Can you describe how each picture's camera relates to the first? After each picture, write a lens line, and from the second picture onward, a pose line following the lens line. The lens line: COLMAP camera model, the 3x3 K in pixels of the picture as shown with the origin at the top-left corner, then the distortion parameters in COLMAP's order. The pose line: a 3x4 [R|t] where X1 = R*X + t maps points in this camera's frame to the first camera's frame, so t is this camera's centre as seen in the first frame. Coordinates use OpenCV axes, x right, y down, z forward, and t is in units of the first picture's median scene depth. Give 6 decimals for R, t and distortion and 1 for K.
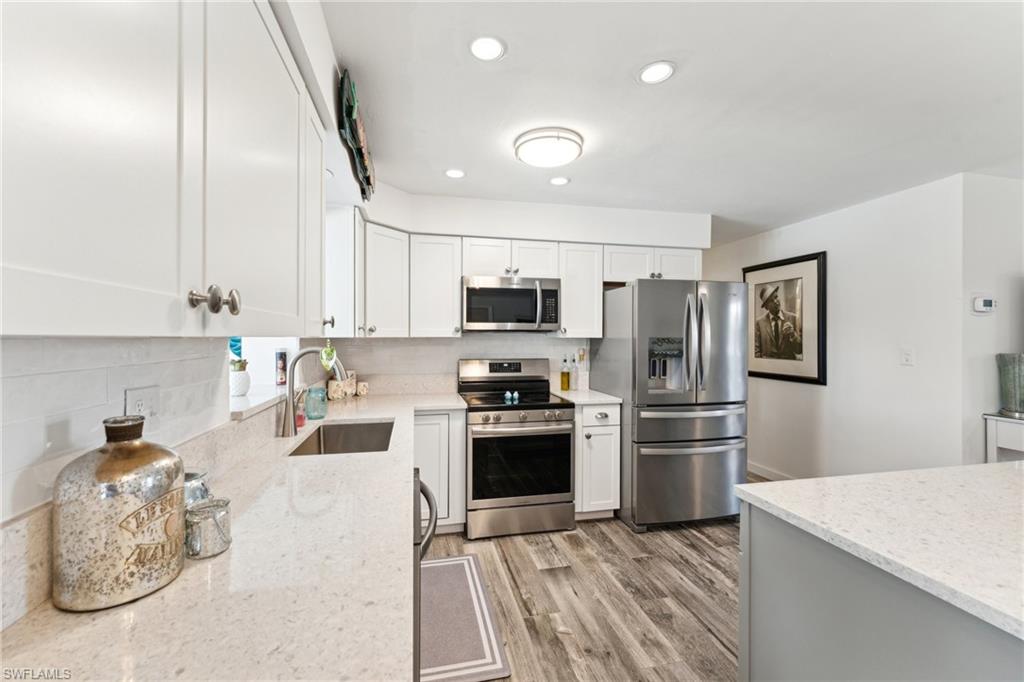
lens RADIAL K [[416.4, 0, 498.8], [0, 416.4, 338.2], [0, 0, 1]] dist [-0.017744, -0.000028]
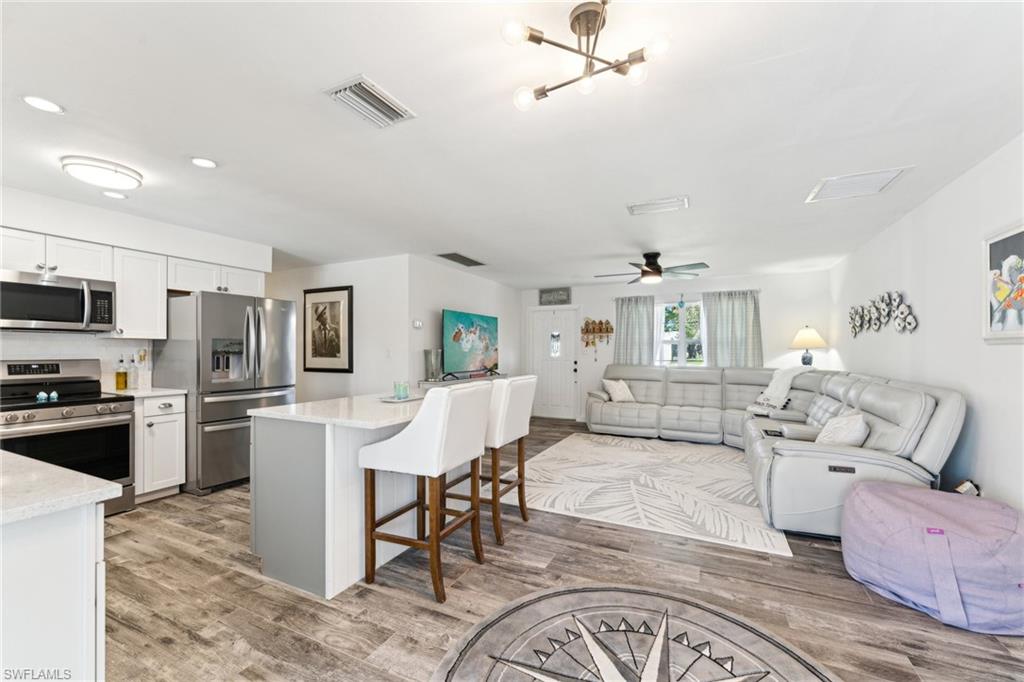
lens RADIAL K [[414.6, 0, 513.2], [0, 414.6, 351.1], [0, 0, 1]] dist [-0.001669, -0.000185]
pose [[0.603479, -0.003164, 0.797372, -0.085978], [0.003553, 0.999993, 0.001280, 0.037253], [-0.797371, 0.002061, 0.603486, -0.468435]]
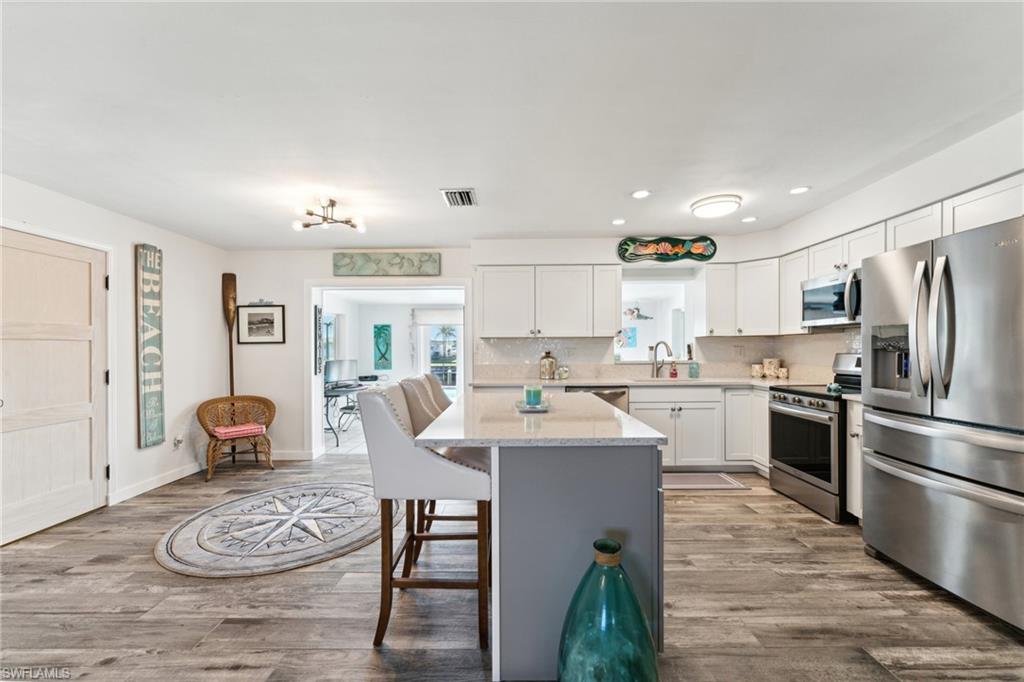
lens RADIAL K [[418.5, 0, 510.5], [0, 418.5, 338.7], [0, 0, 1]] dist [0.008636, -0.000124]
pose [[-0.212618, -0.021299, -0.976903, 1.301297], [0.004090, 0.999734, -0.022687, 0.037695], [0.977127, -0.008819, -0.212475, 0.440753]]
